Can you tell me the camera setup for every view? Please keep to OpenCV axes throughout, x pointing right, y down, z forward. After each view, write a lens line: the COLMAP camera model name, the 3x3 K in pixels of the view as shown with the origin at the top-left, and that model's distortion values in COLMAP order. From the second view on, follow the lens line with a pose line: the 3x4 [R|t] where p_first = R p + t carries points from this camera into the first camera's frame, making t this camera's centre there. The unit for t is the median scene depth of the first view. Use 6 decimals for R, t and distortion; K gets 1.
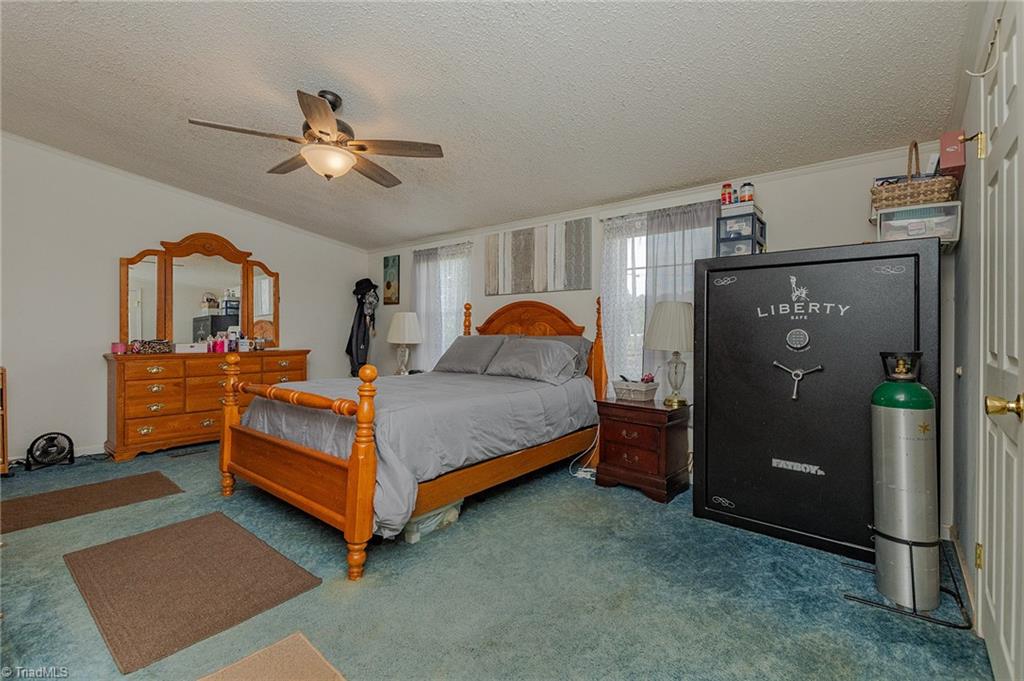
lens RADIAL K [[453.6, 0, 509.9], [0, 453.6, 343.6], [0, 0, 1]] dist [0.002056, -0.000309]
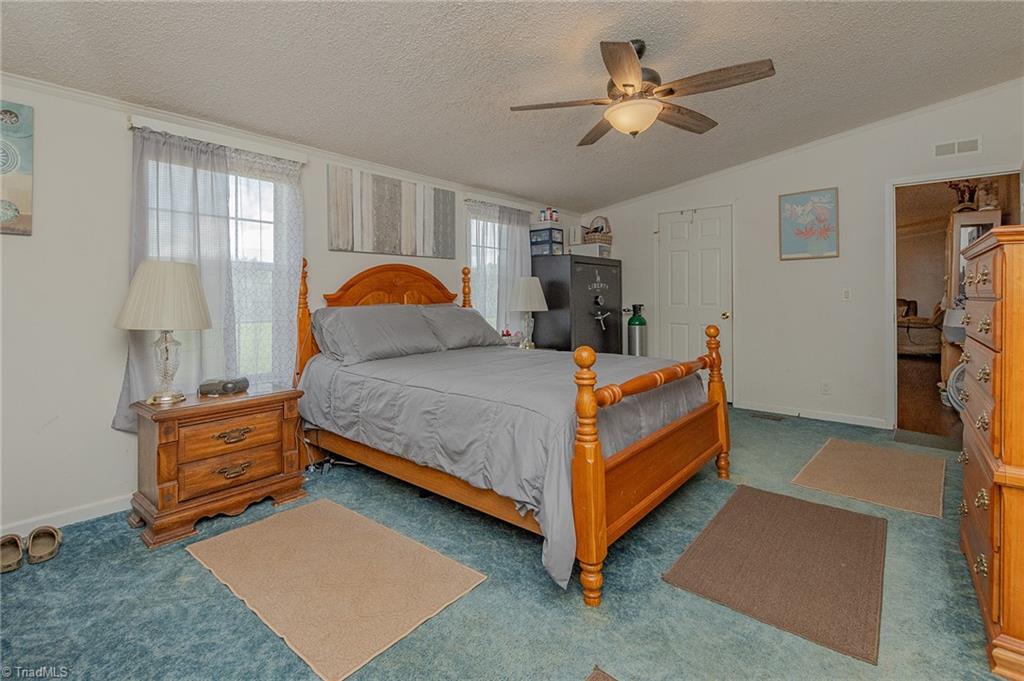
lens RADIAL K [[480.9, 0, 507.2], [0, 480.9, 304.5], [0, 0, 1]] dist [0.002570, 0.000082]
pose [[0.006022, -0.022864, 0.999720, -0.925868], [0.034987, 0.999131, 0.022640, -0.033749], [-0.999370, 0.034841, 0.006816, 0.844522]]
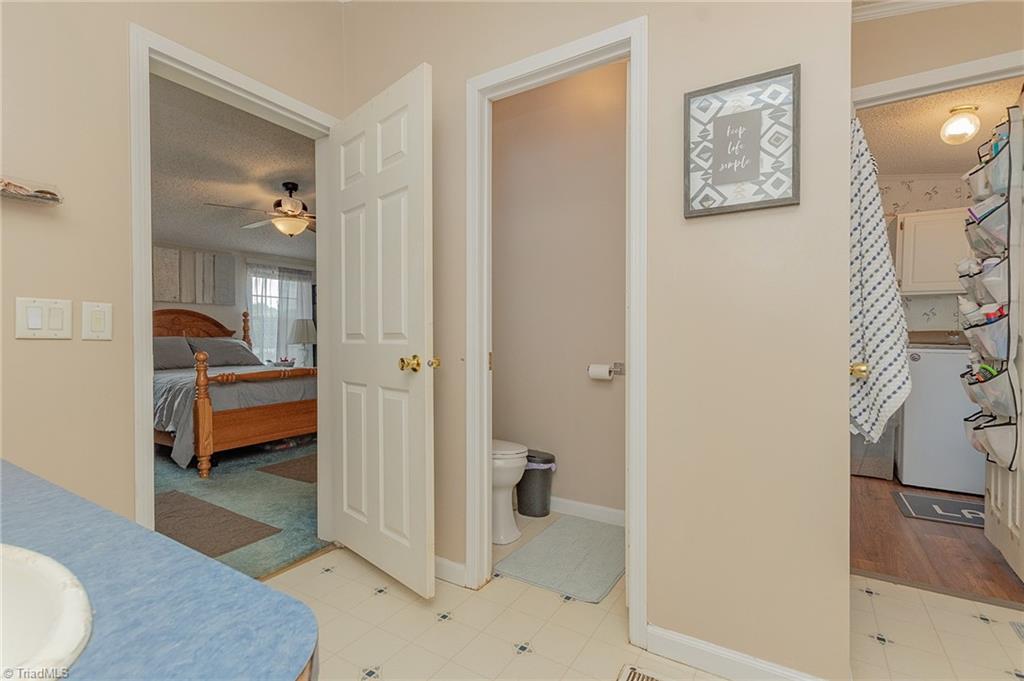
lens RADIAL K [[466.8, 0, 518.5], [0, 466.8, 346.5], [0, 0, 1]] dist [0.012956, -0.000189]
pose [[-0.165796, -0.018837, 0.985980, -1.454759], [0.032323, 0.999177, 0.024524, 0.006097], [-0.985630, 0.035936, -0.165050, 0.329470]]
